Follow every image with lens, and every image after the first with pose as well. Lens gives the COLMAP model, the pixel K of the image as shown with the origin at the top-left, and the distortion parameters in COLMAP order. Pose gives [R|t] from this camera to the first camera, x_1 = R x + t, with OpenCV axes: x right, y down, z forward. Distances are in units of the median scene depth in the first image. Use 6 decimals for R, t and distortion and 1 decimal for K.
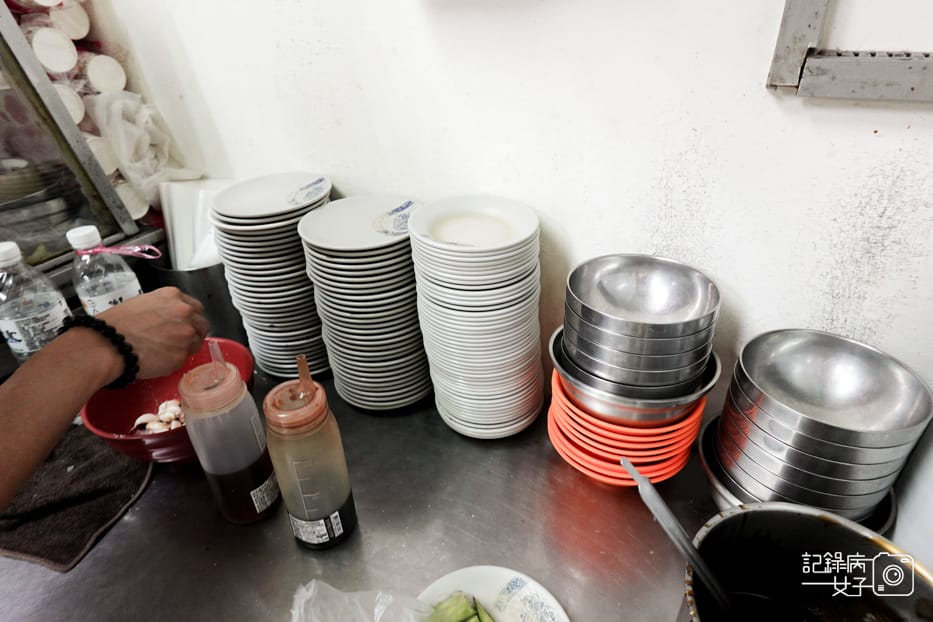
lens RADIAL K [[533.5, 0, 468.1], [0, 533.5, 307.7], [0, 0, 1]] dist [-0.001708, 0.001252]
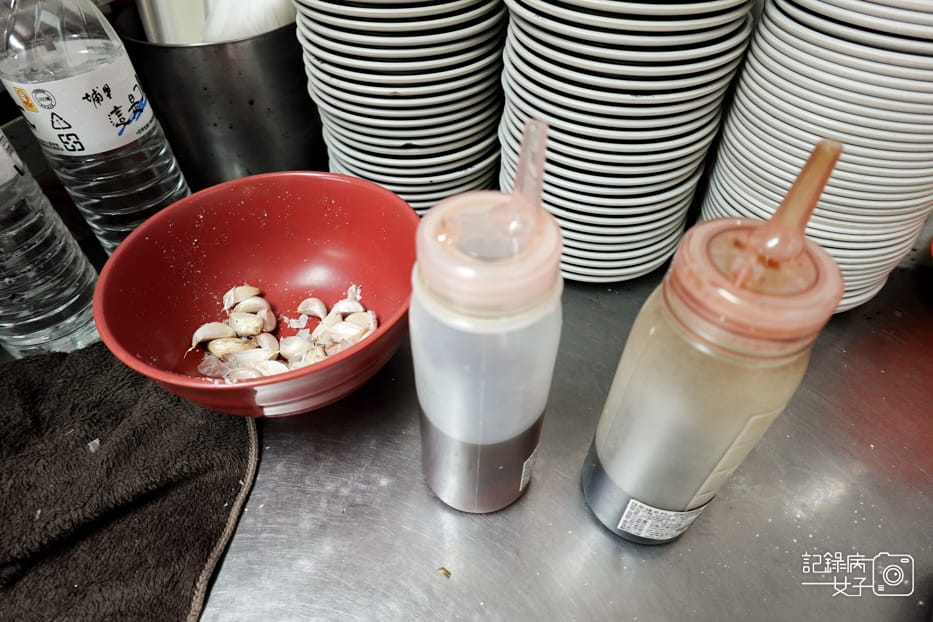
lens RADIAL K [[533.5, 0, 466.3], [0, 533.5, 315.8], [0, 0, 1]] dist [-0.001708, 0.001252]
pose [[0.989601, -0.077026, 0.121477, -0.442098], [0.044347, 0.966777, 0.251745, 0.076375], [-0.136832, -0.243740, 0.960139, 0.494589]]
